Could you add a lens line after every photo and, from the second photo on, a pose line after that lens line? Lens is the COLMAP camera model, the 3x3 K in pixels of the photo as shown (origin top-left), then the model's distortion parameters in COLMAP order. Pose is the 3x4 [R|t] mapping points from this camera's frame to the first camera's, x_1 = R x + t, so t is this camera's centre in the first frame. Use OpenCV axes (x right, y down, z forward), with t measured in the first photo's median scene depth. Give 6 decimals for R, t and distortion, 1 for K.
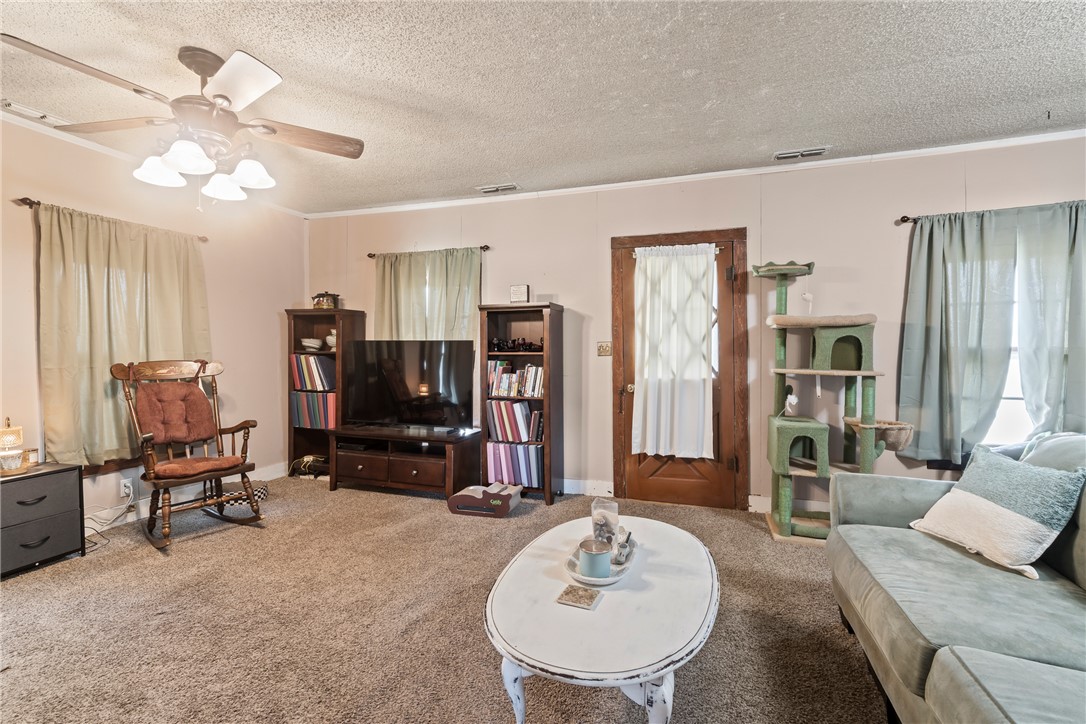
lens RADIAL K [[496.2, 0, 541.6], [0, 496.2, 358.0], [0, 0, 1]] dist [-0.000671, -0.000495]
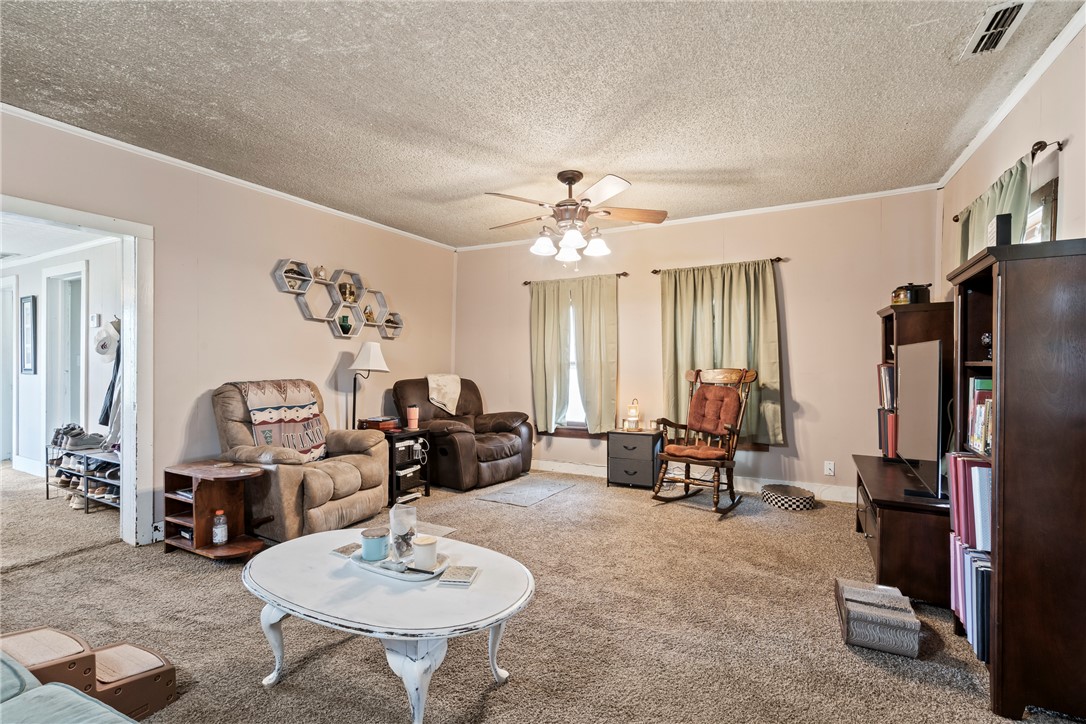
lens RADIAL K [[496.2, 0, 545.8], [0, 496.2, 366.5], [0, 0, 1]] dist [-0.000671, -0.000495]
pose [[-0.165408, 0.006908, -0.986201, 0.509301], [-0.007817, 0.999935, 0.008315, -0.006751], [0.986194, 0.009084, -0.165343, 0.686549]]
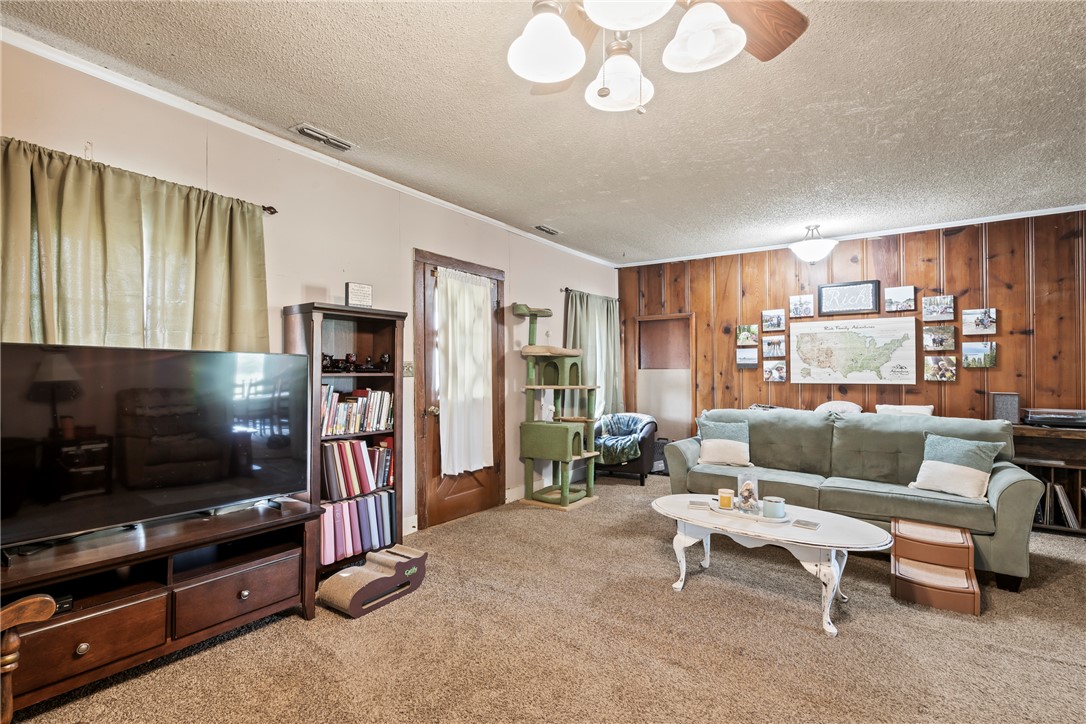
lens RADIAL K [[496.2, 0, 544.4], [0, 496.2, 367.0], [0, 0, 1]] dist [-0.000671, -0.000495]
pose [[0.287026, 0.011595, 0.957853, -0.708557], [0.002964, 0.999911, -0.012993, -0.010322], [-0.957918, 0.006568, 0.286966, 0.542337]]
